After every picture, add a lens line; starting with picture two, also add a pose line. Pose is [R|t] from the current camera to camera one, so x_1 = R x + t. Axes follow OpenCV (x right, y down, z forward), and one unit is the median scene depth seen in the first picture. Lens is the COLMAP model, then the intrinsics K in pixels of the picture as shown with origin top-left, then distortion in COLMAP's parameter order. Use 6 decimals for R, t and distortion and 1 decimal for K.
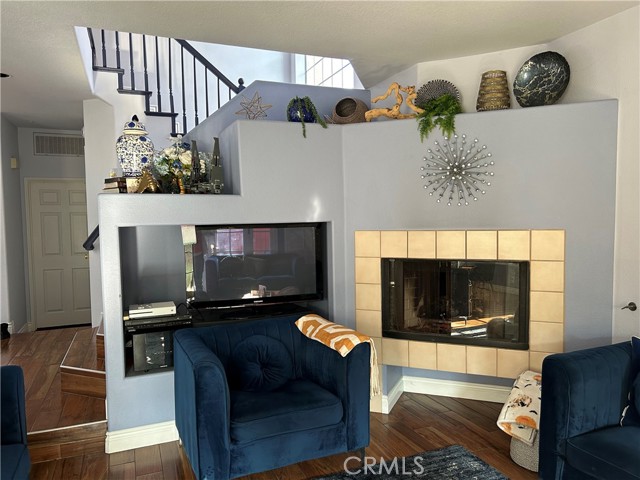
lens RADIAL K [[475.5, 0, 326.7], [0, 475.5, 242.4], [0, 0, 1]] dist [0.073411, -0.096591]
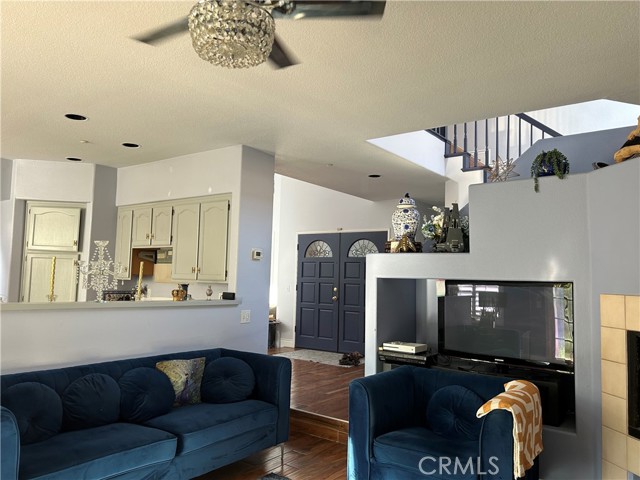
lens RADIAL K [[475.5, 0, 326.7], [0, 475.5, 242.4], [0, 0, 1]] dist [0.073411, -0.096591]
pose [[0.524253, -0.033975, -0.850884, 0.547542], [-0.081569, 0.992606, -0.089891, 0.000461], [0.847647, 0.116532, 0.517606, 0.154869]]
